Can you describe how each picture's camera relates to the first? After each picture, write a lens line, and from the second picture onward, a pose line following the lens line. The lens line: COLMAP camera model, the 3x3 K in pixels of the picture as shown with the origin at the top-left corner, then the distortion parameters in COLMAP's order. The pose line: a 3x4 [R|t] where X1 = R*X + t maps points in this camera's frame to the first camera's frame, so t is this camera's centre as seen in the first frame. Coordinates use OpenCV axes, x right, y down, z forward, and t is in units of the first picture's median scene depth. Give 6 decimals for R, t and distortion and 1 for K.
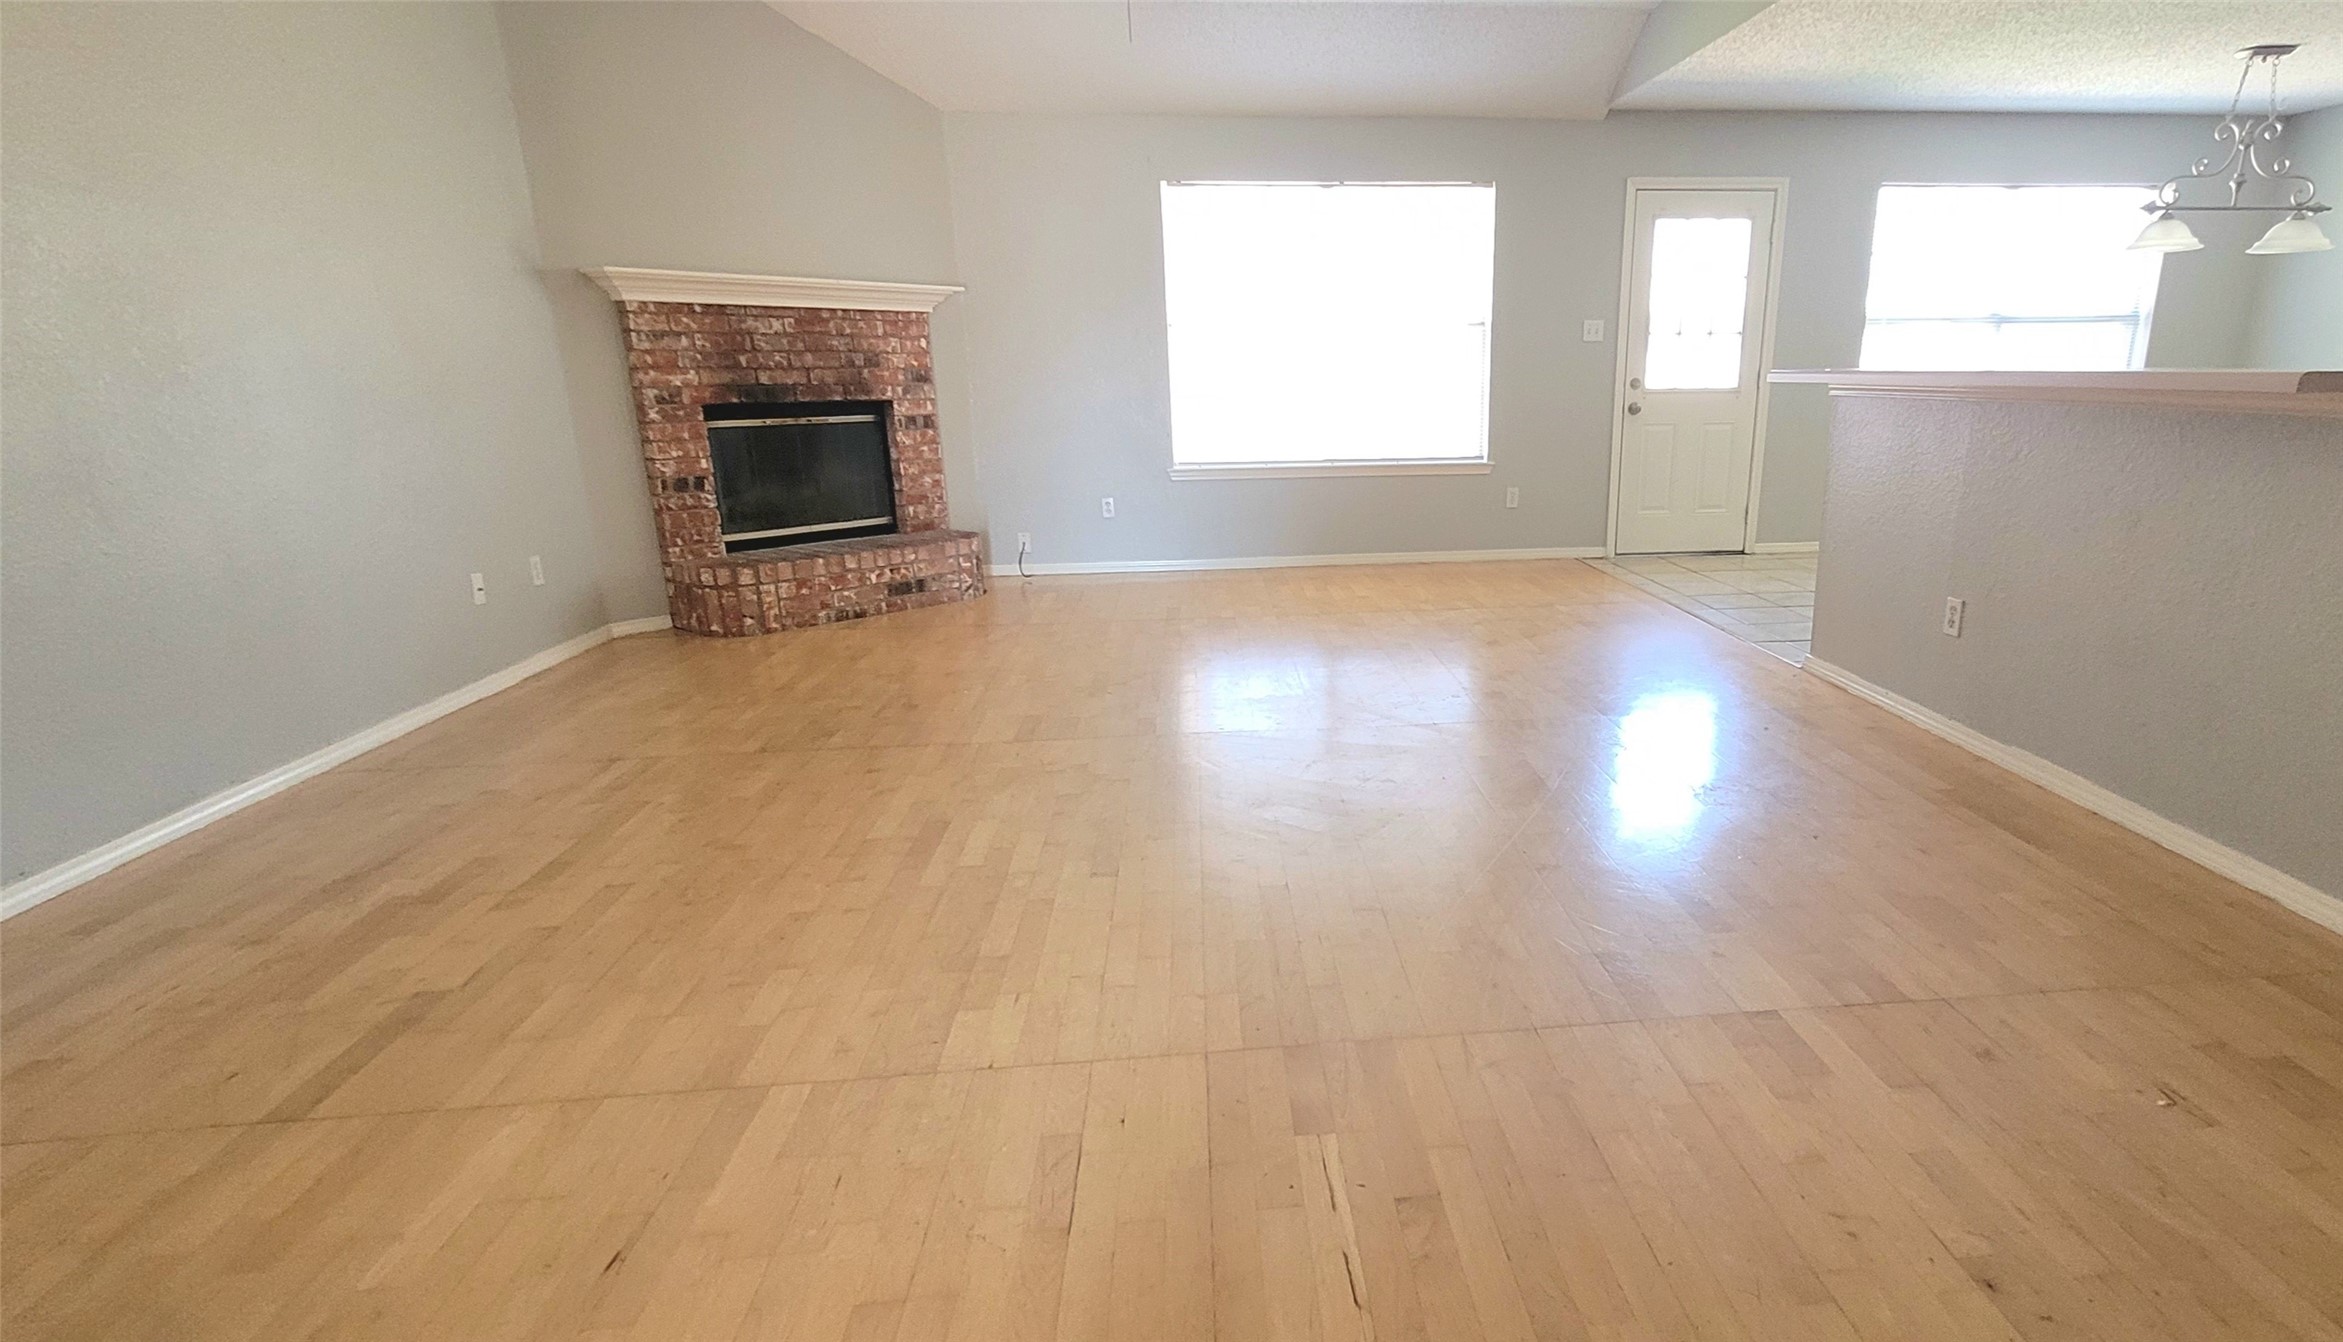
lens RADIAL K [[1175.3, 0, 1333.9], [0, 1175.3, 708.0], [0, 0, 1]] dist [0.010570, -0.003171]
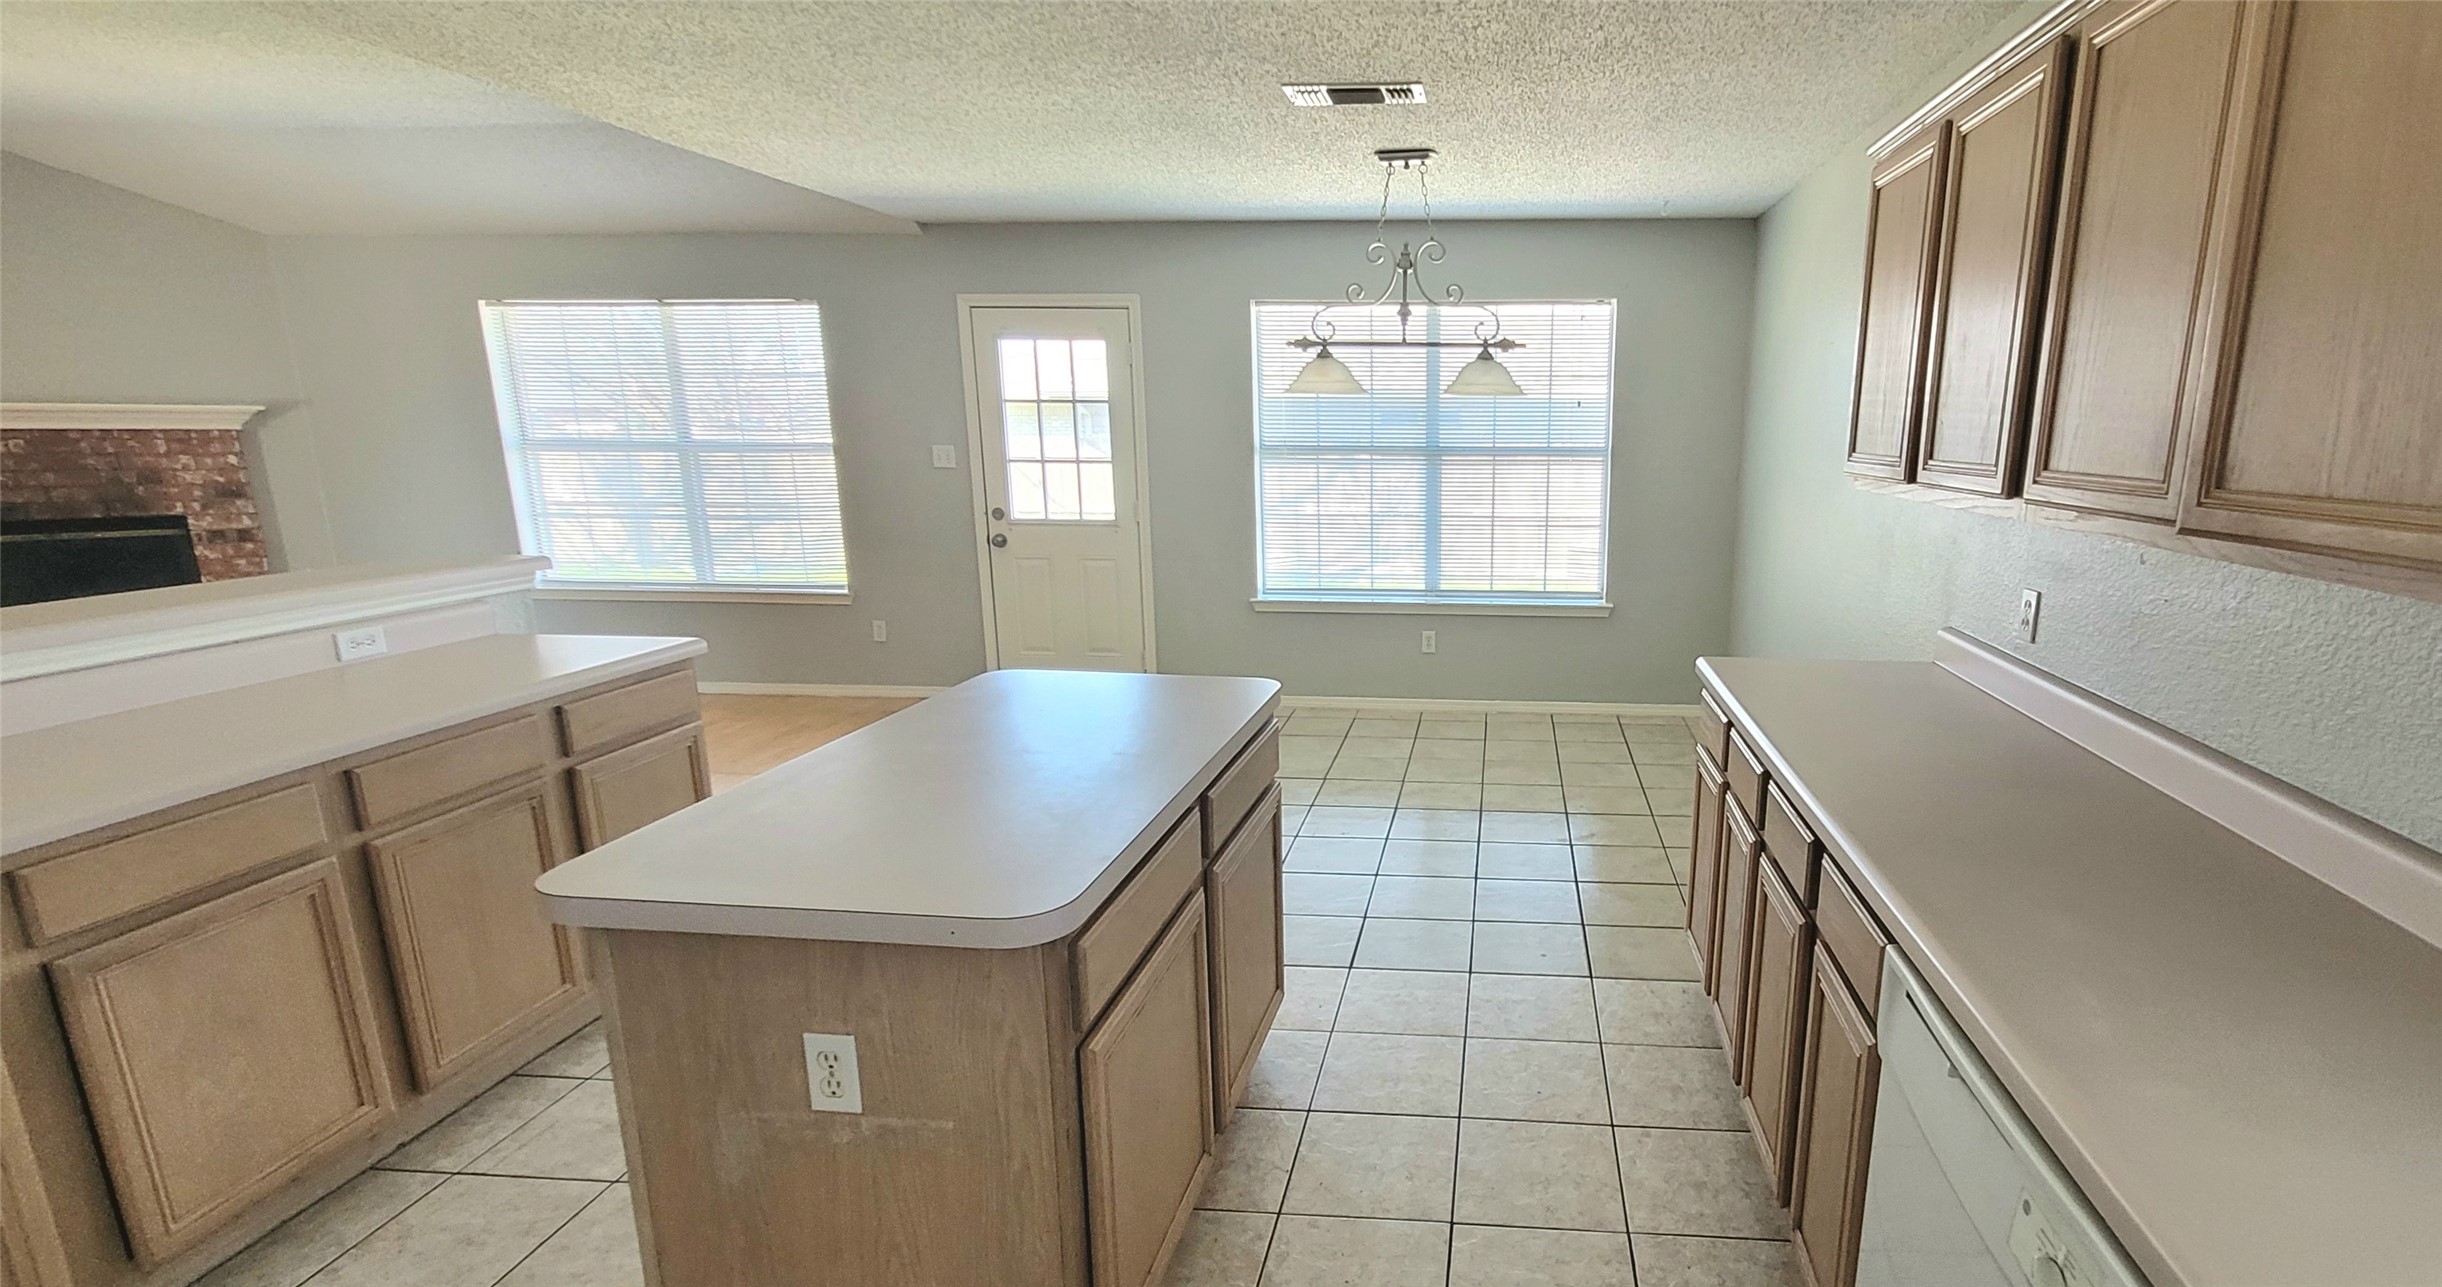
lens RADIAL K [[1122.9, 0, 1432.9], [0, 1122.9, 679.4], [0, 0, 1]] dist [0.005236, -0.000808]
pose [[0.982411, 0.057857, -0.177543, 0.911741], [-0.067796, 0.996424, -0.050429, -0.155116], [0.173990, 0.061579, 0.982820, 0.261042]]
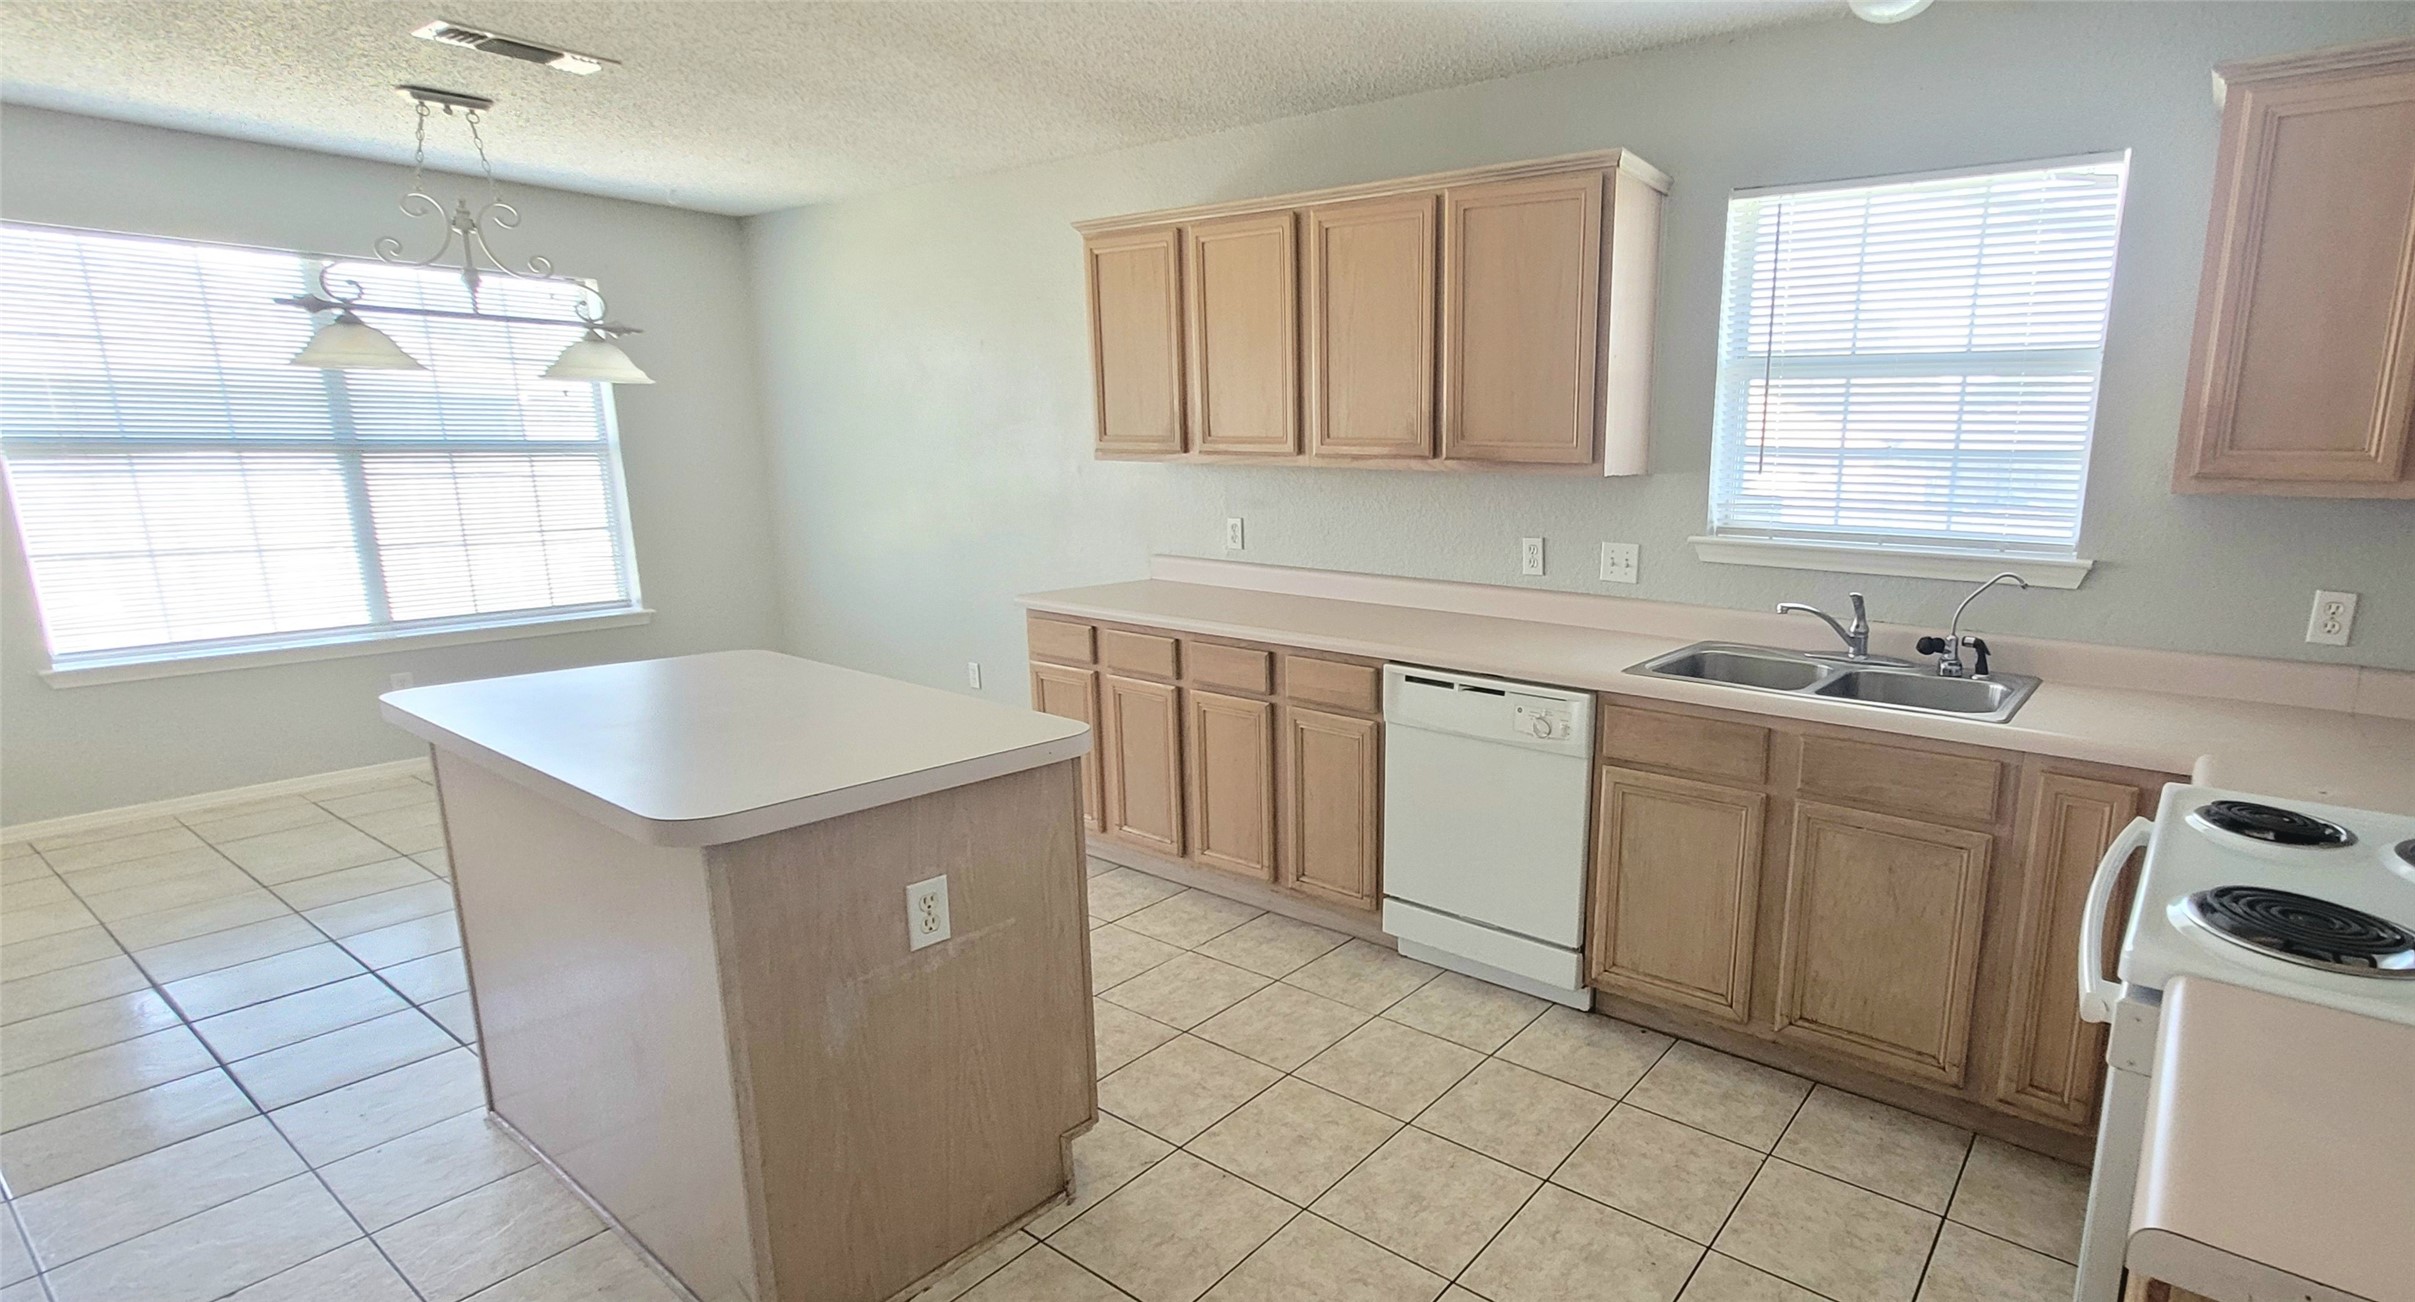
lens RADIAL K [[1144.7, 0, 1444.4], [0, 1144.7, 687.9], [0, 0, 1]] dist [0.003678, -0.000497]
pose [[0.648518, -0.141526, 0.747927, 0.582689], [0.193651, 0.980911, 0.017700, -0.107281], [-0.736155, 0.133358, 0.663545, 0.157107]]
